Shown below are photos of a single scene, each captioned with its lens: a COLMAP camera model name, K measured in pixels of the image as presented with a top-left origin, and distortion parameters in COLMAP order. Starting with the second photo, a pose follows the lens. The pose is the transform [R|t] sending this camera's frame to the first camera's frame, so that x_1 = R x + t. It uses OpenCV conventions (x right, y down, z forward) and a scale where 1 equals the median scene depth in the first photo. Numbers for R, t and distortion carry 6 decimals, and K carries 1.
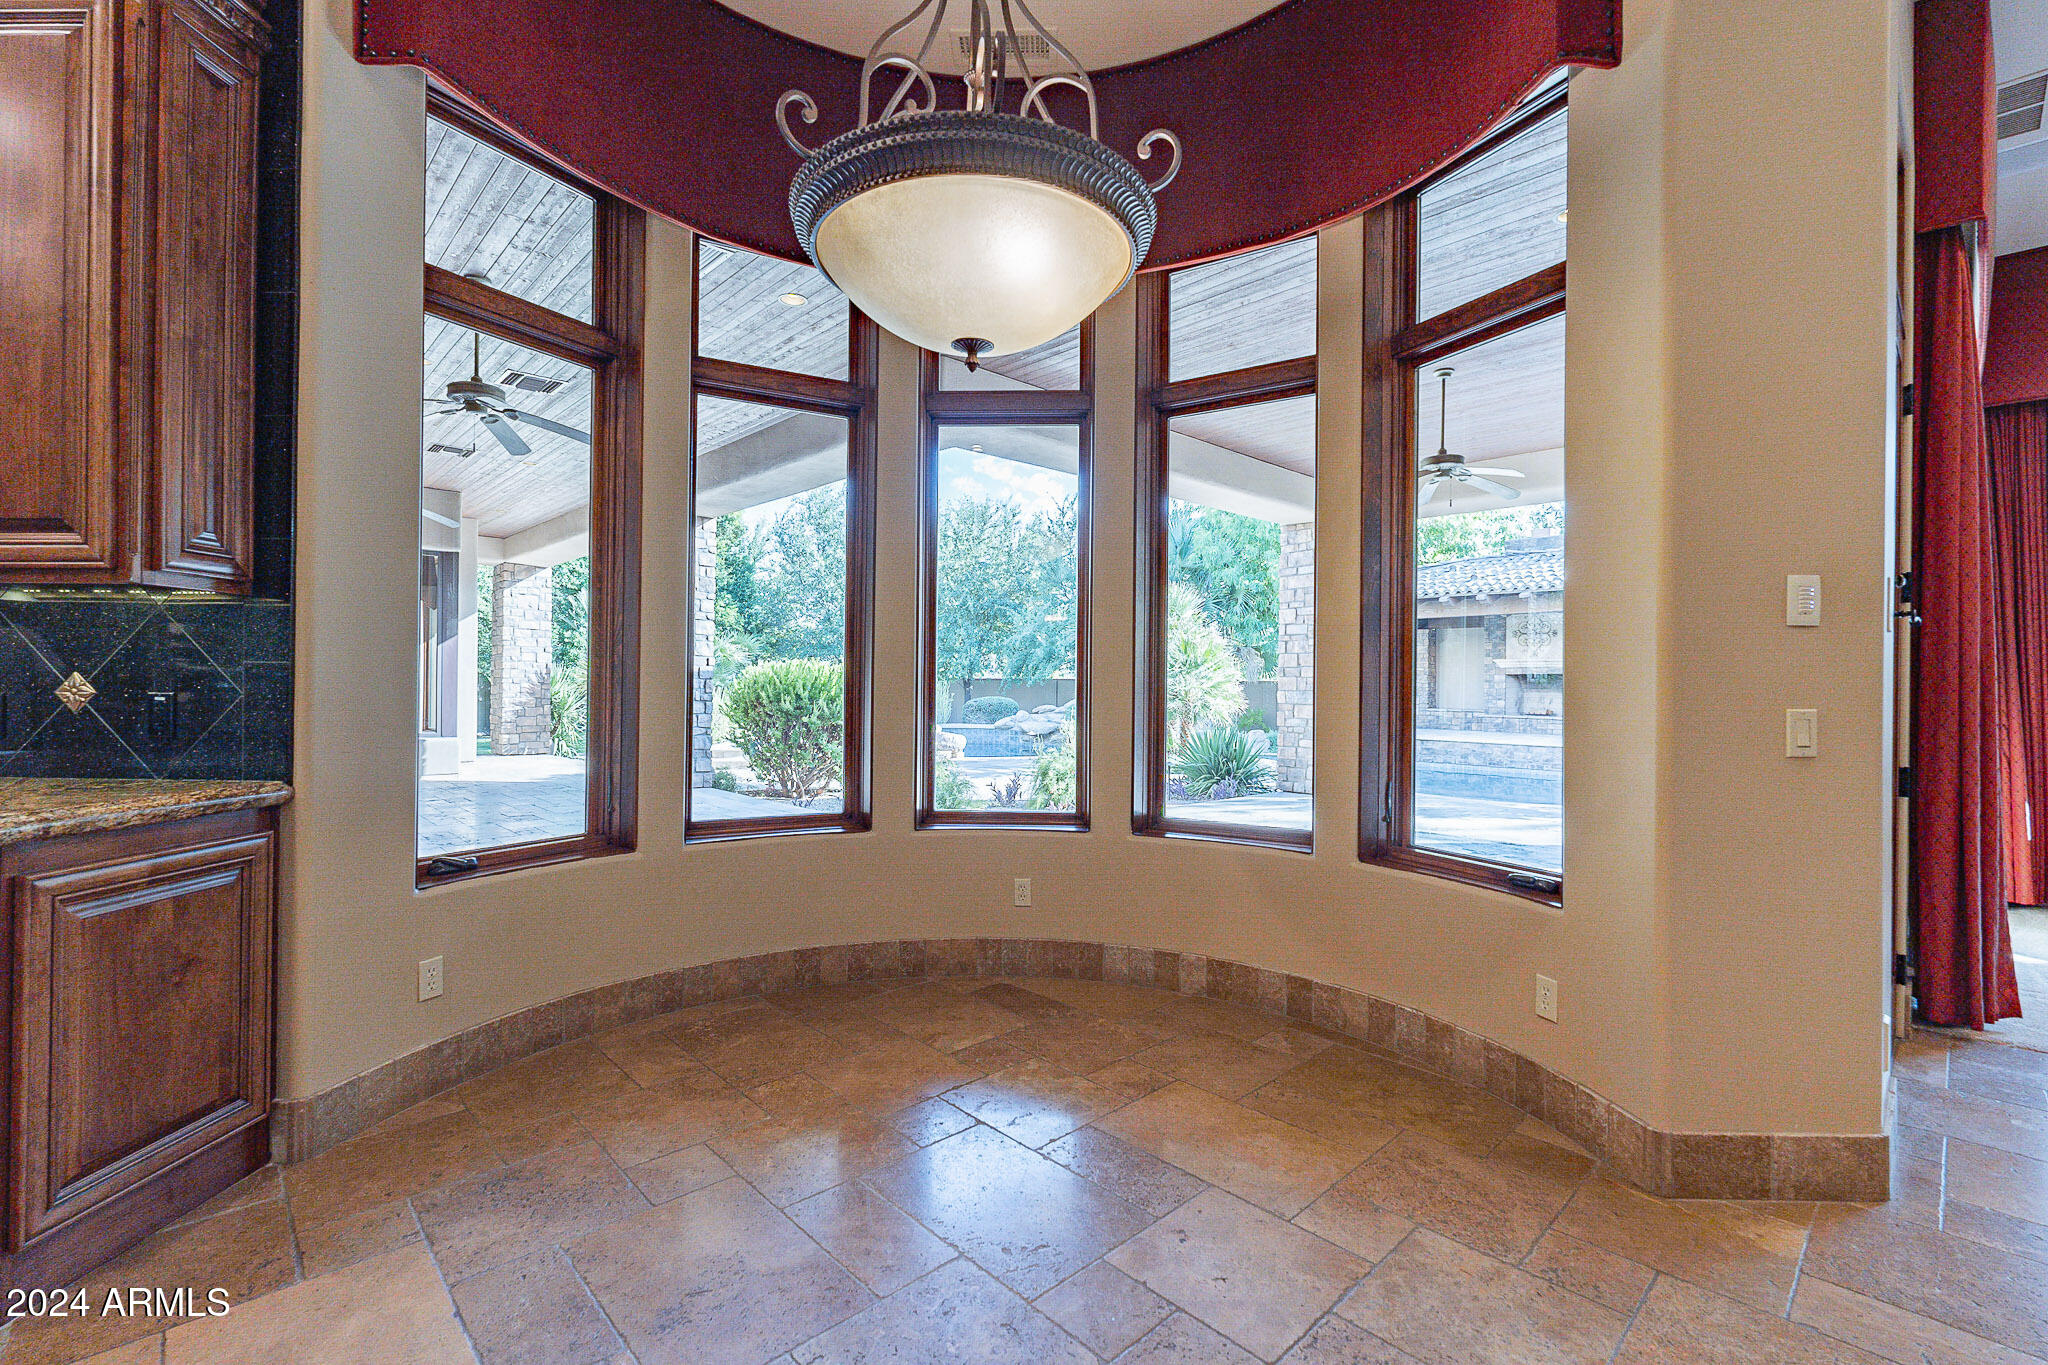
lens RADIAL K [[895.4, 0, 1017.2], [0, 895.4, 682.3], [0, 0, 1]] dist [-0.003282, 0.000805]
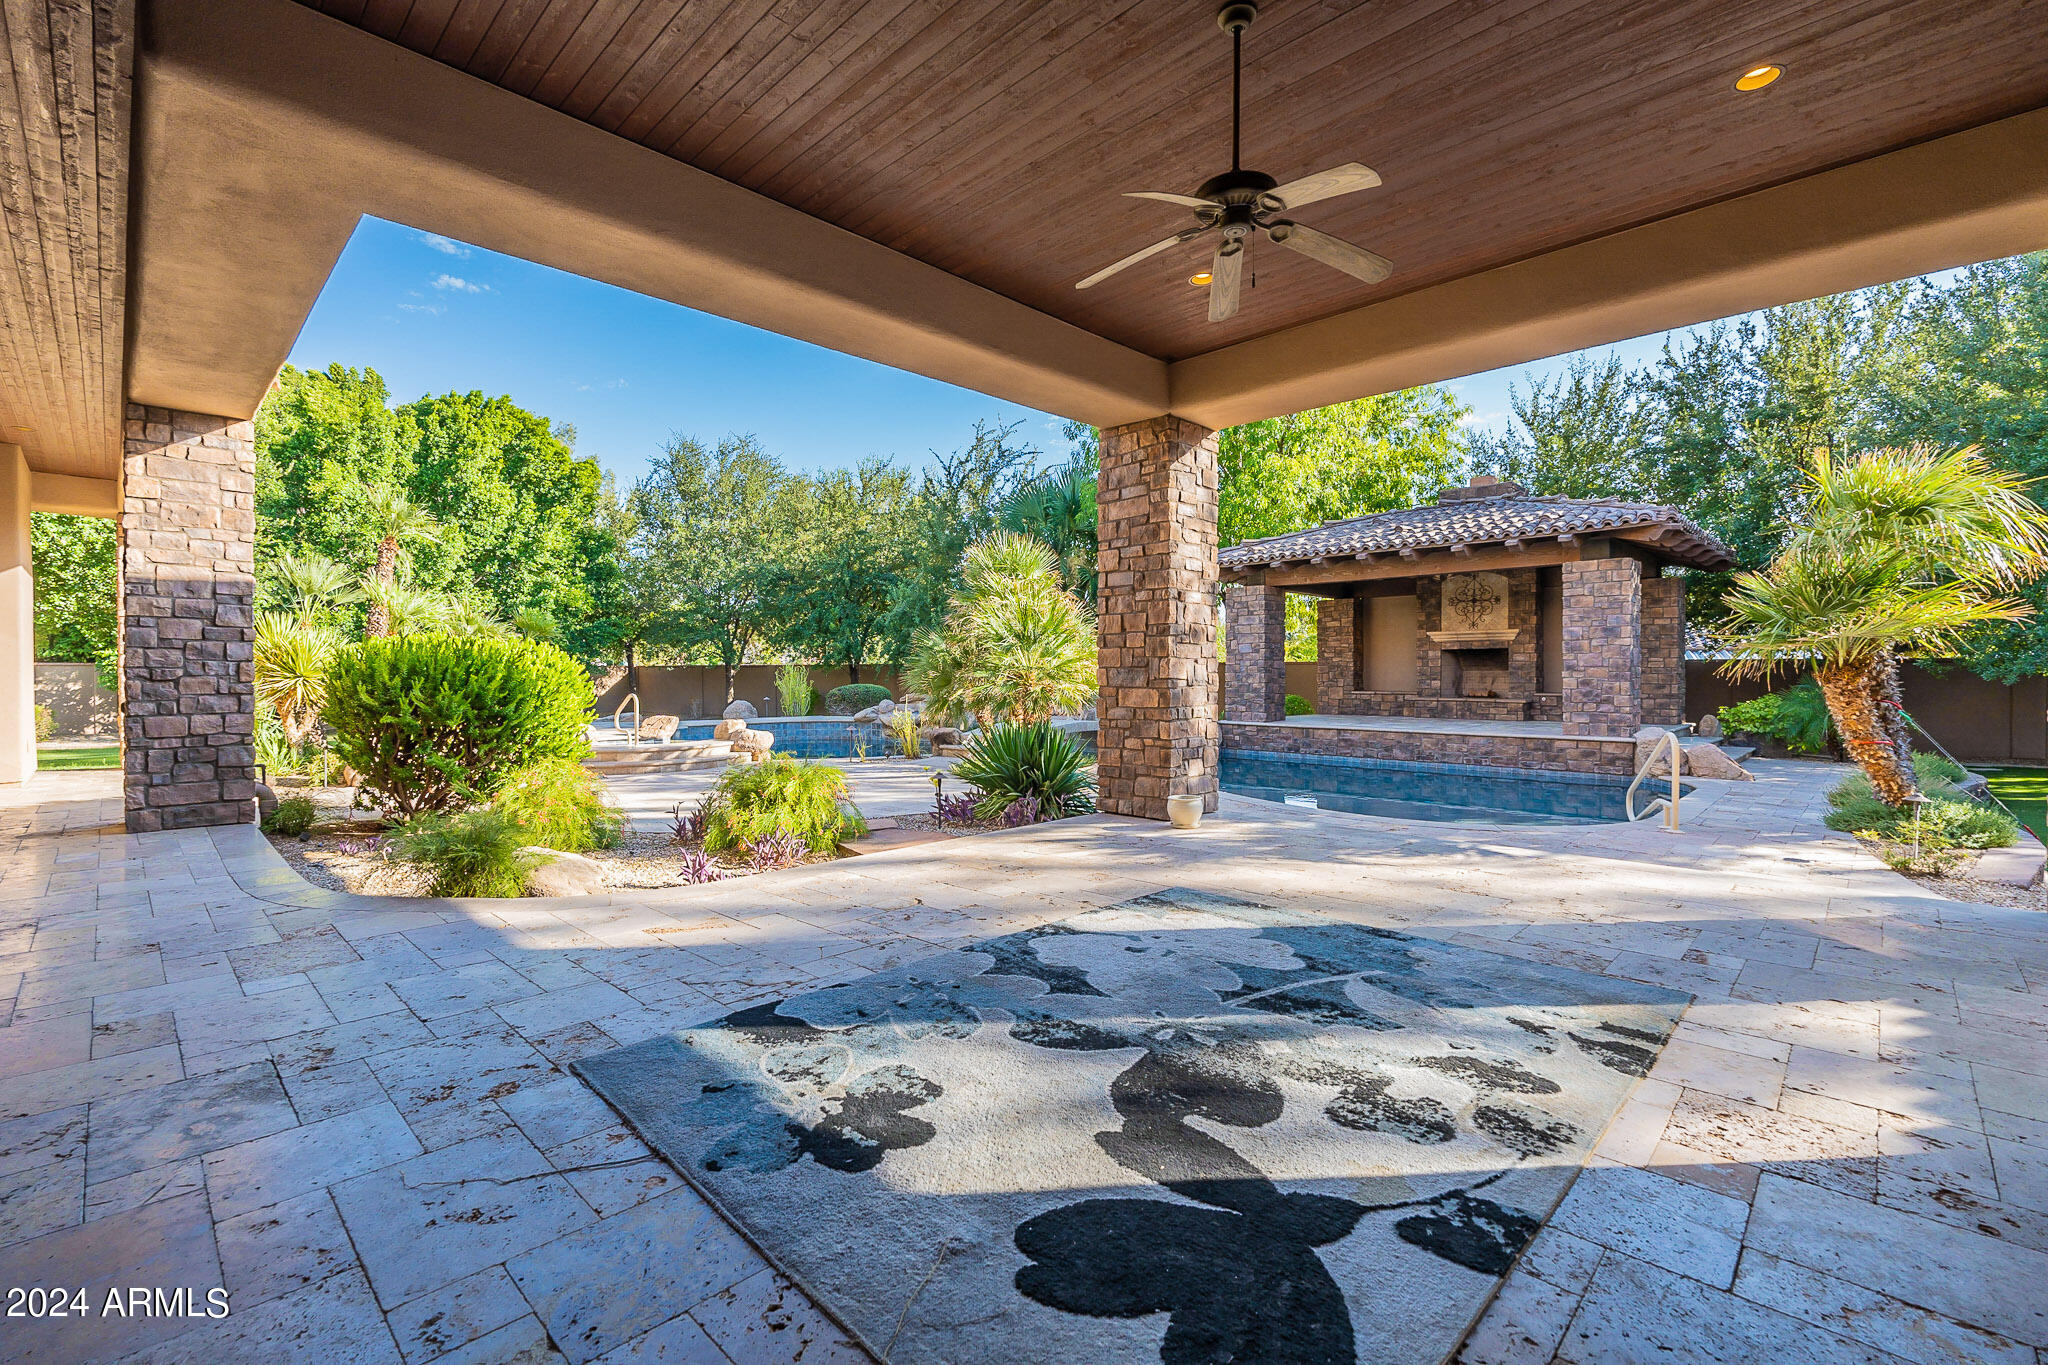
lens RADIAL K [[895.4, 0, 1017.2], [0, 895.4, 682.3], [0, 0, 1]] dist [-0.003282, 0.000805]
pose [[0.999150, -0.013022, 0.039104, 0.118570], [0.012489, 0.999826, 0.013835, 0.005906], [-0.039277, -0.013335, 0.999139, 0.179786]]
